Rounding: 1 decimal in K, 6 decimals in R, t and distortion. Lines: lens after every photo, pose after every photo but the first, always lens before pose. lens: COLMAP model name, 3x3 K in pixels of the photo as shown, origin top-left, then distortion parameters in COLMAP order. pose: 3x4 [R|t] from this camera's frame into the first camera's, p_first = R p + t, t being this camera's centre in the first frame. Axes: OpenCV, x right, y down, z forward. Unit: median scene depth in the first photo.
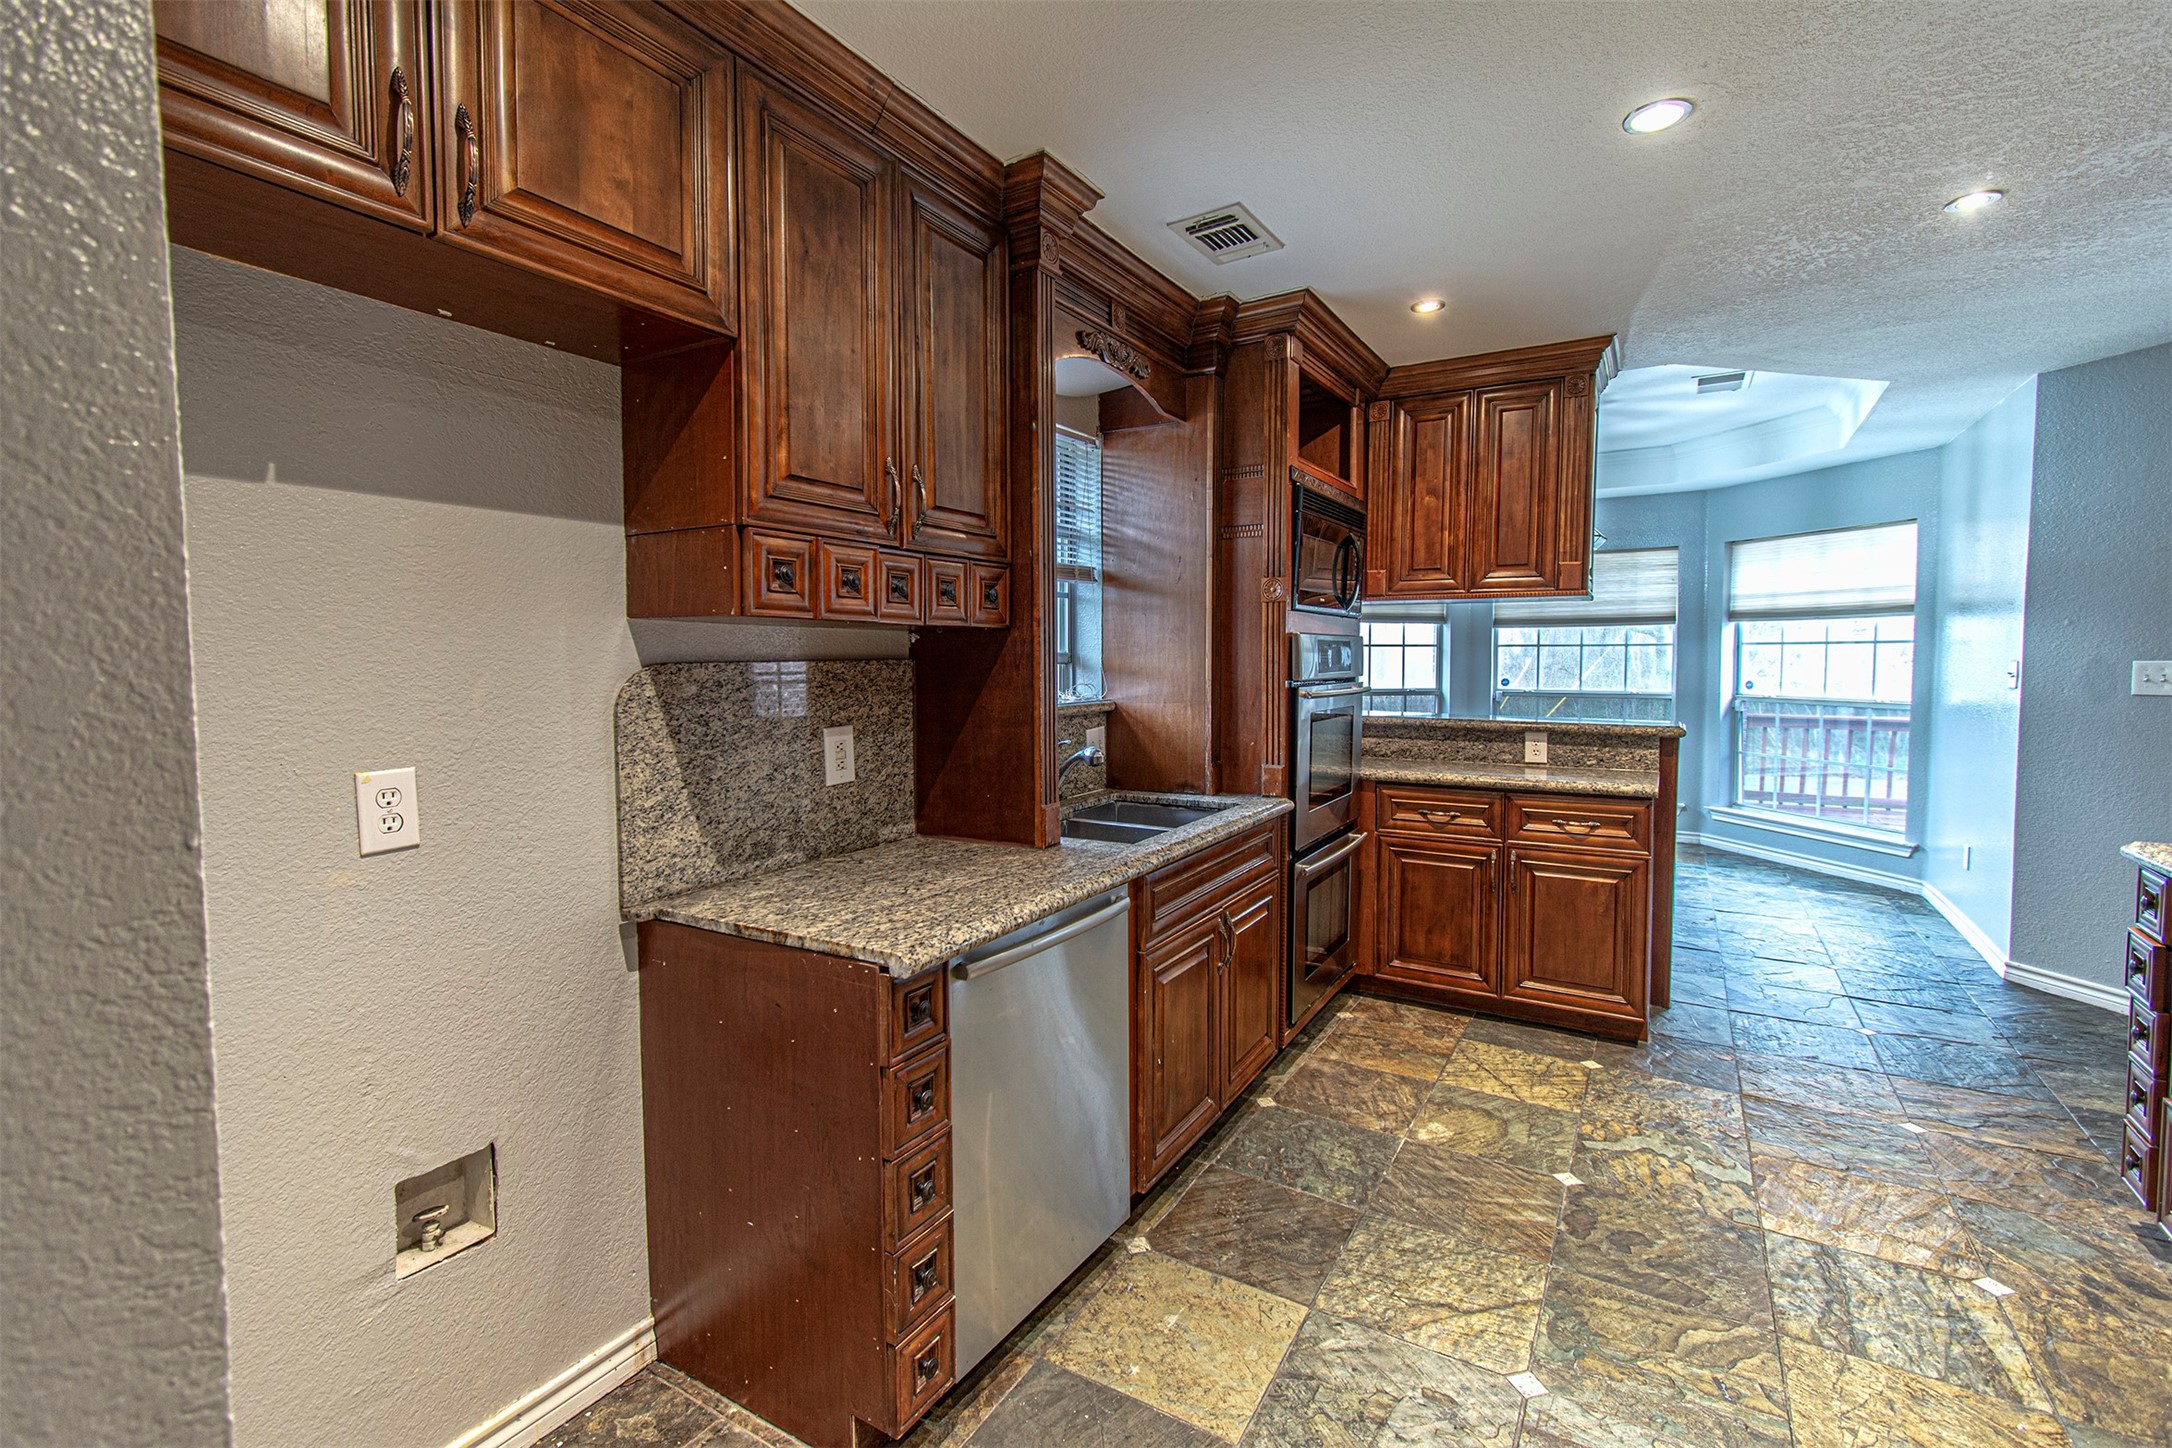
lens RADIAL K [[954.8, 0, 1082.7], [0, 954.8, 704.7], [0, 0, 1]] dist [0.003490, -0.003018]
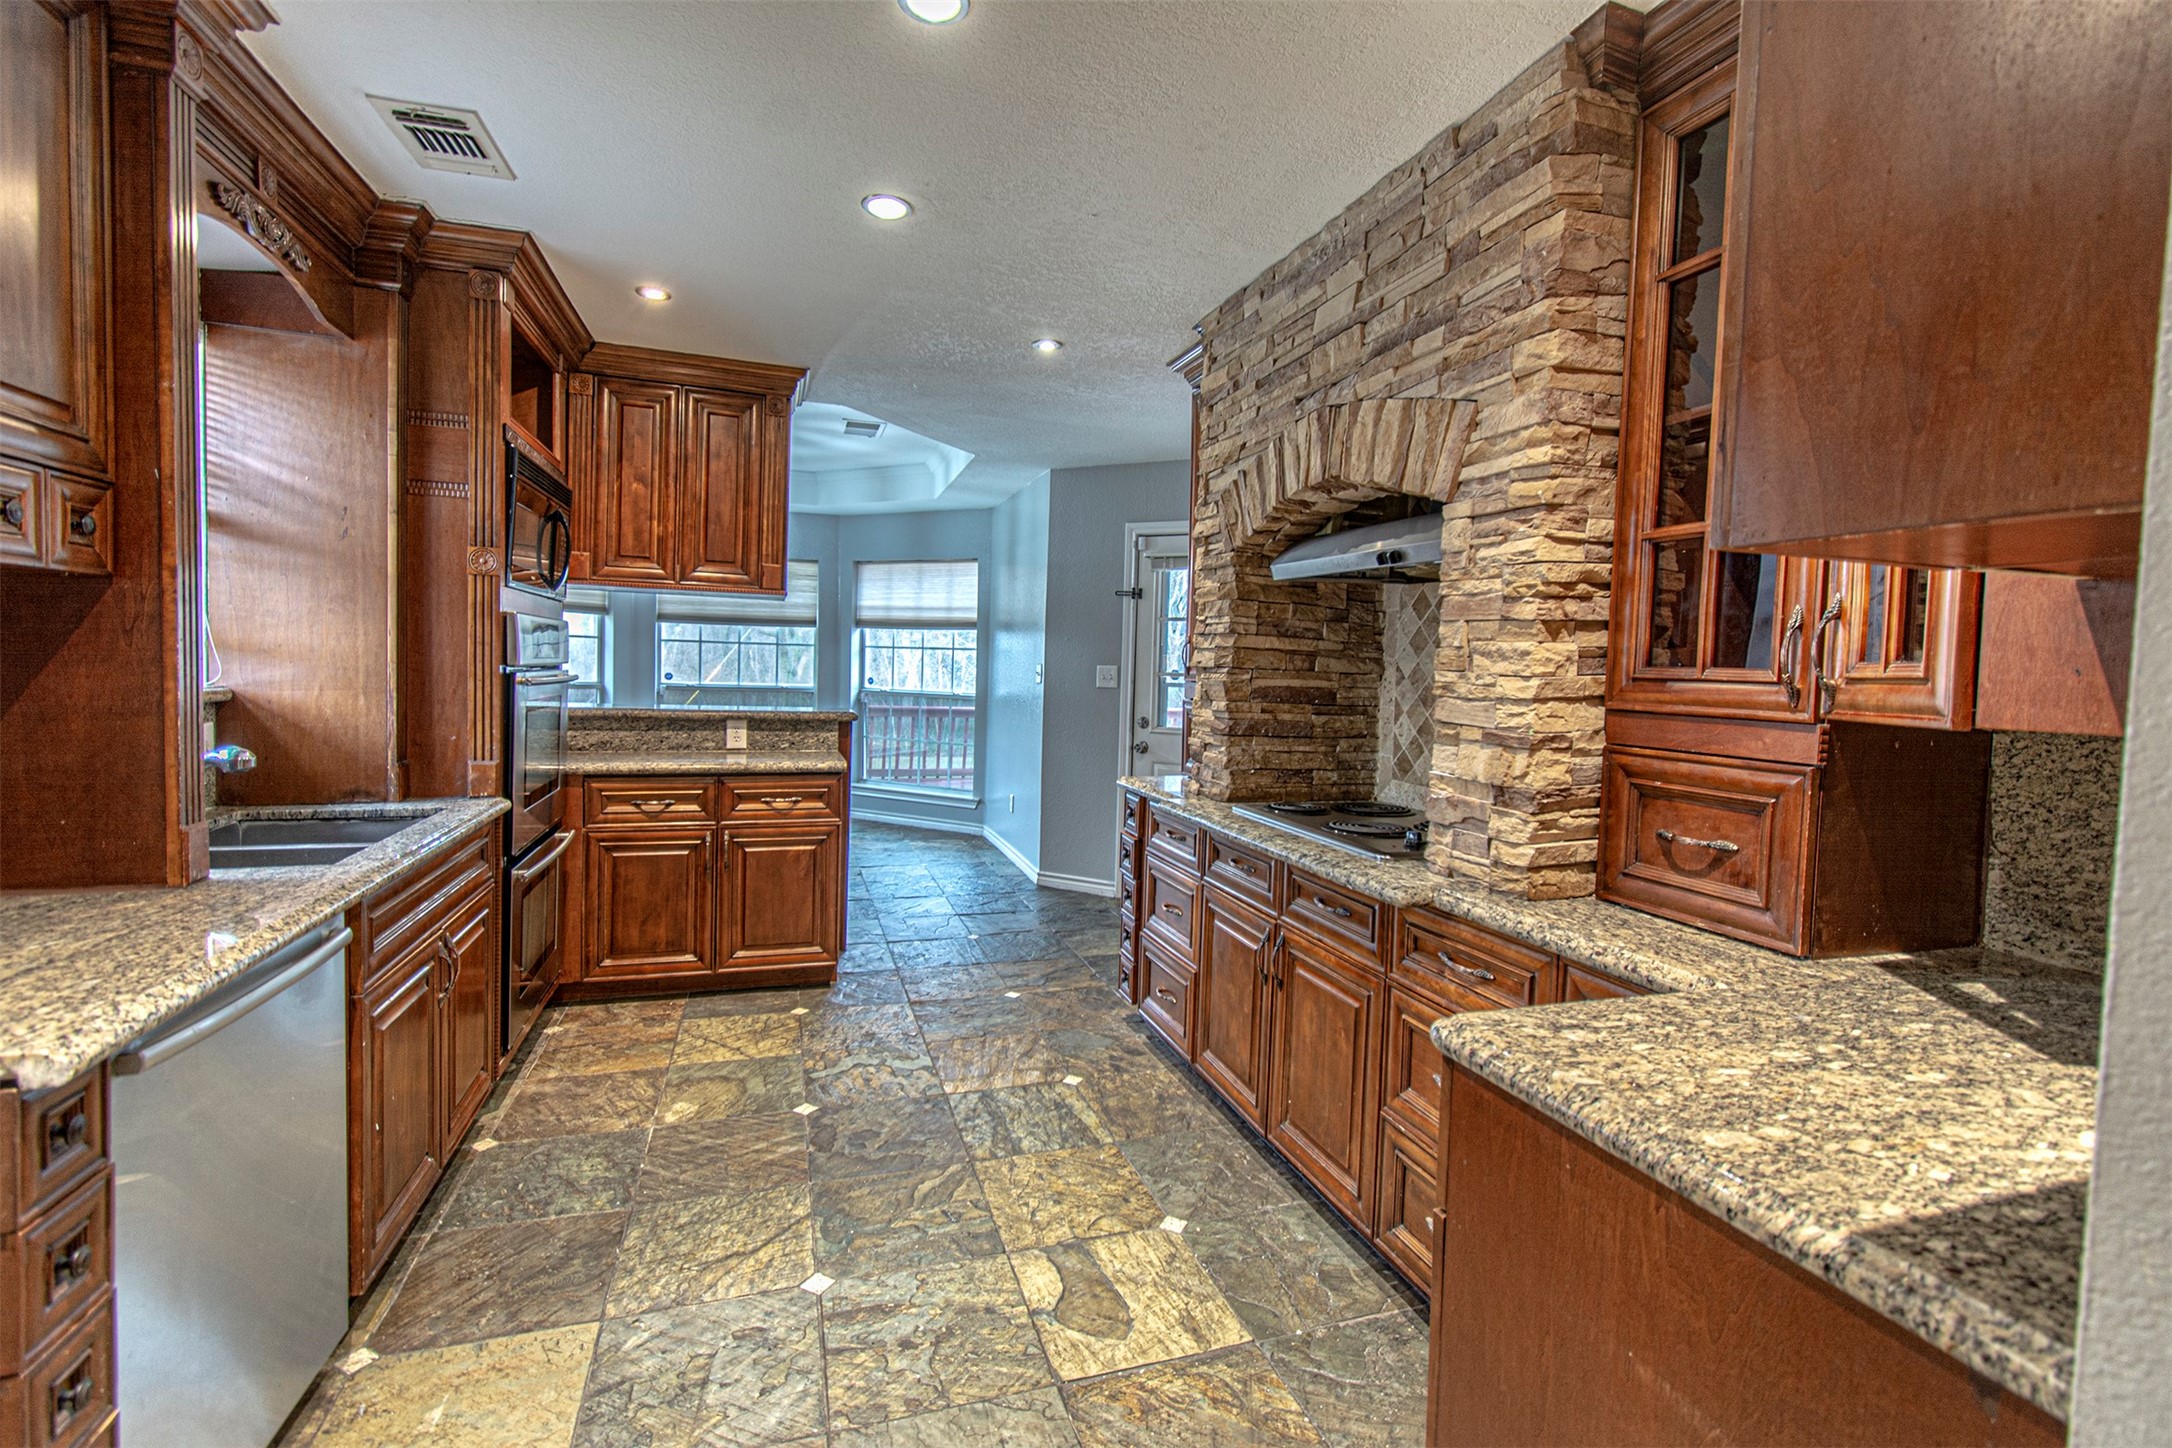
lens RADIAL K [[954.8, 0, 1081.7], [0, 954.8, 705.8], [0, 0, 1]] dist [0.003490, -0.003018]
pose [[0.649997, -0.008678, 0.759888, -0.111685], [0.006087, 0.999962, 0.006213, 0.010531], [-0.759913, 0.000587, 0.650025, 0.011901]]
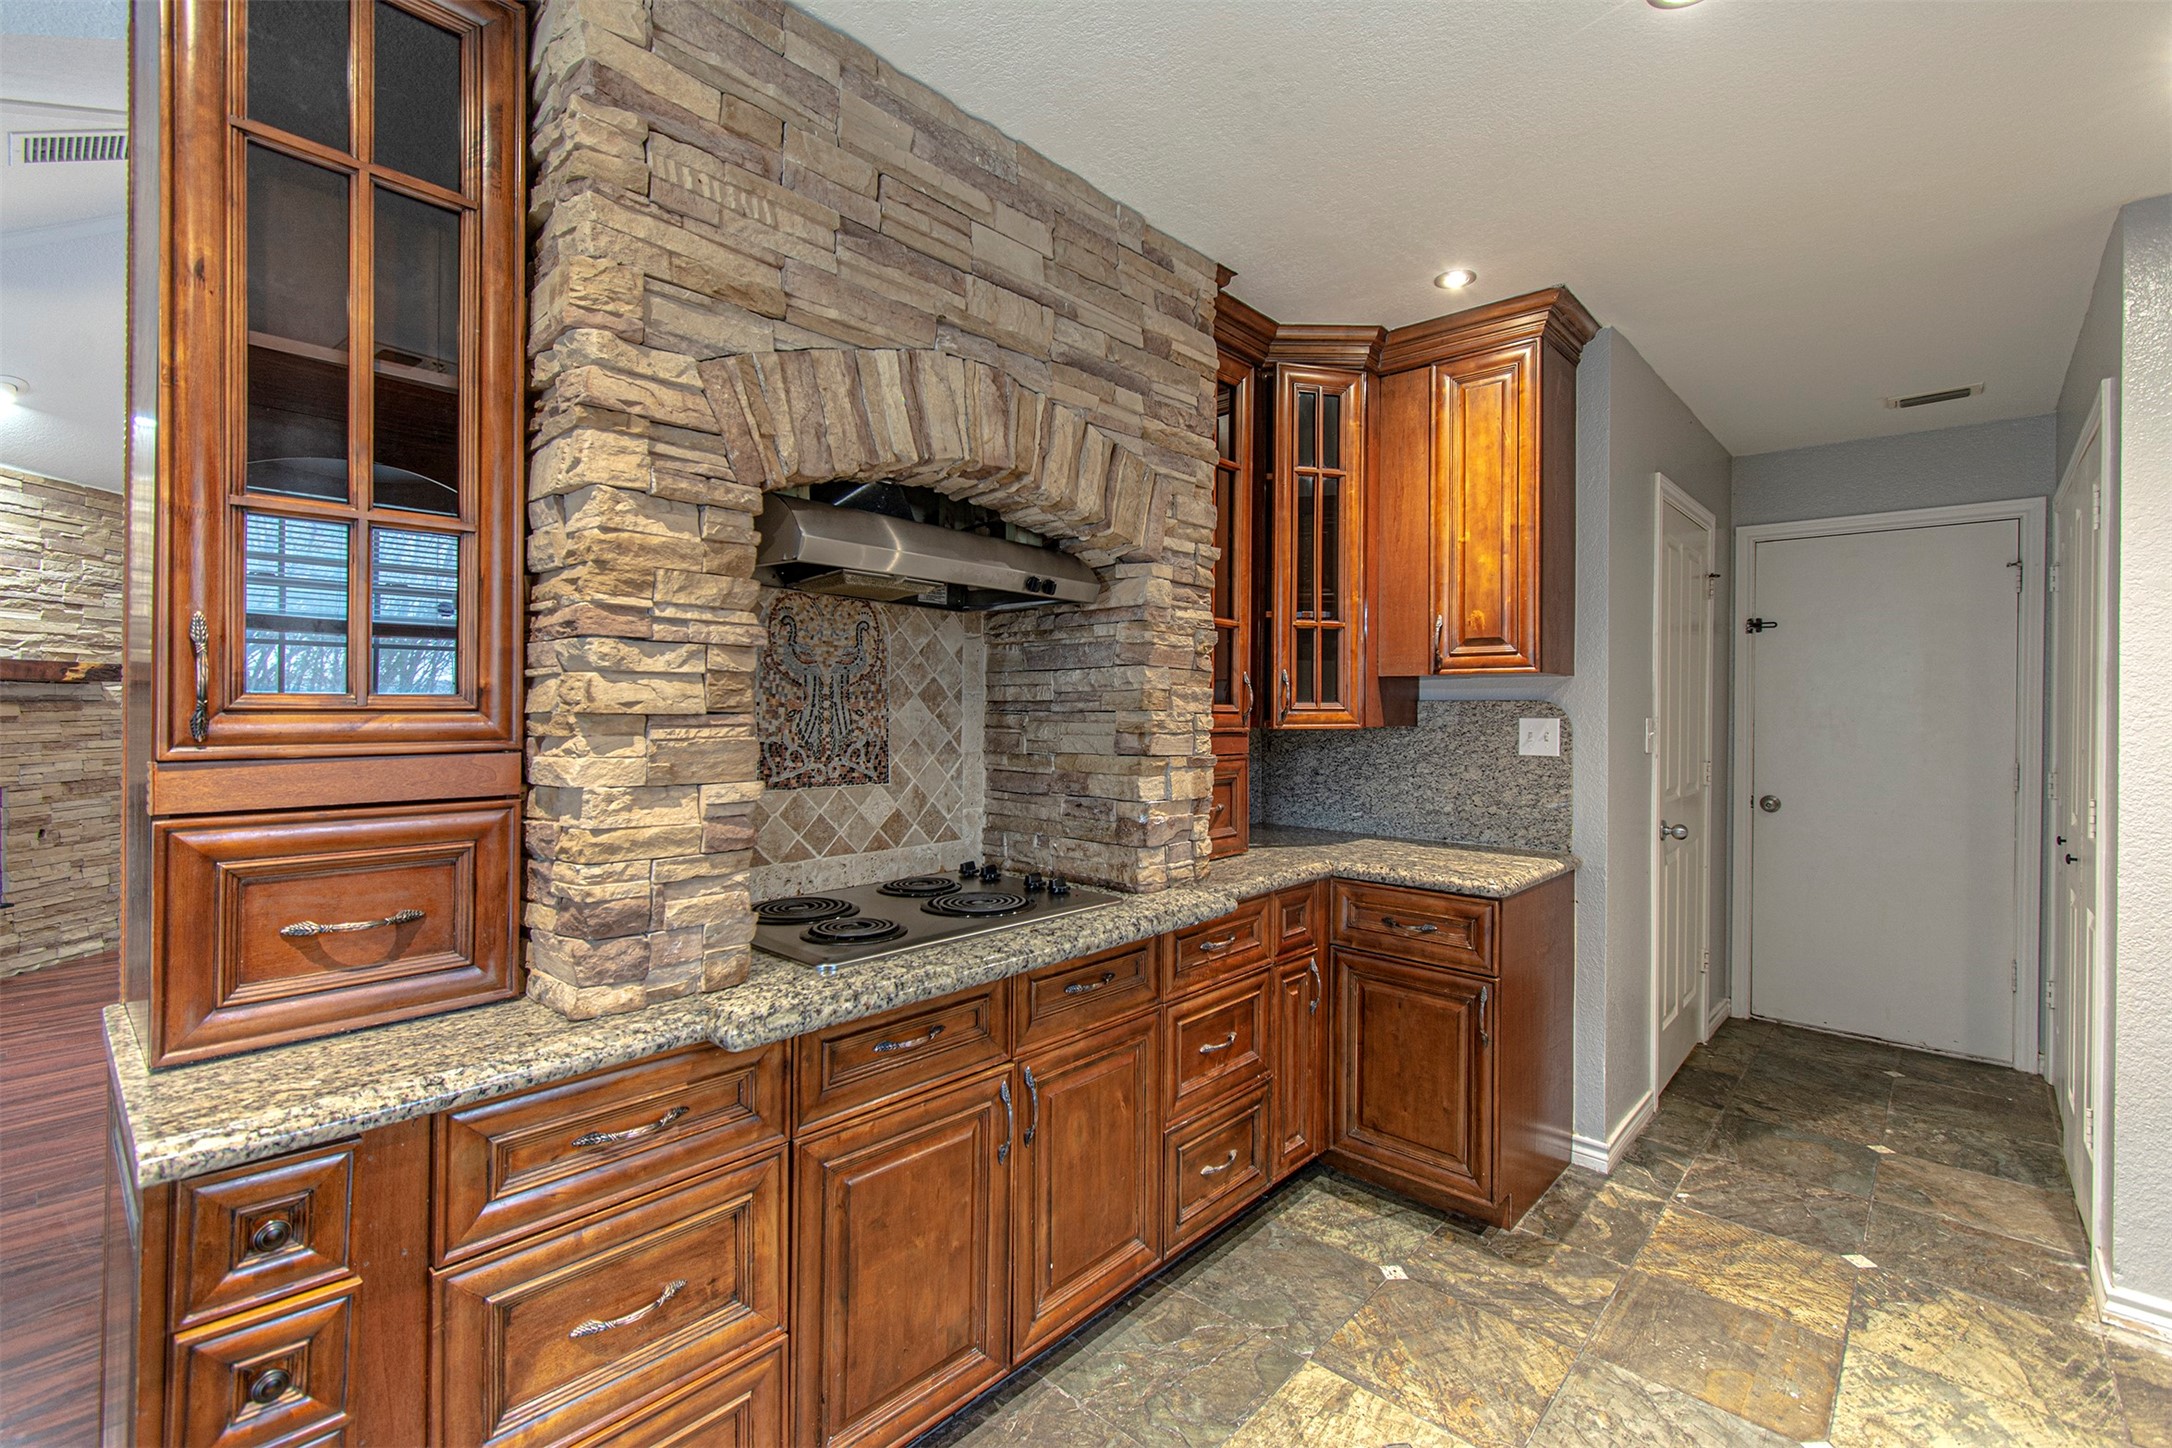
lens RADIAL K [[954.8, 0, 1082.8], [0, 954.8, 715.6], [0, 0, 1]] dist [0.003490, -0.003018]
pose [[-0.983685, 0.003605, 0.179865, 0.611296], [0.013509, 0.998457, 0.053867, -0.057655], [-0.179393, 0.055418, -0.982215, 1.217795]]
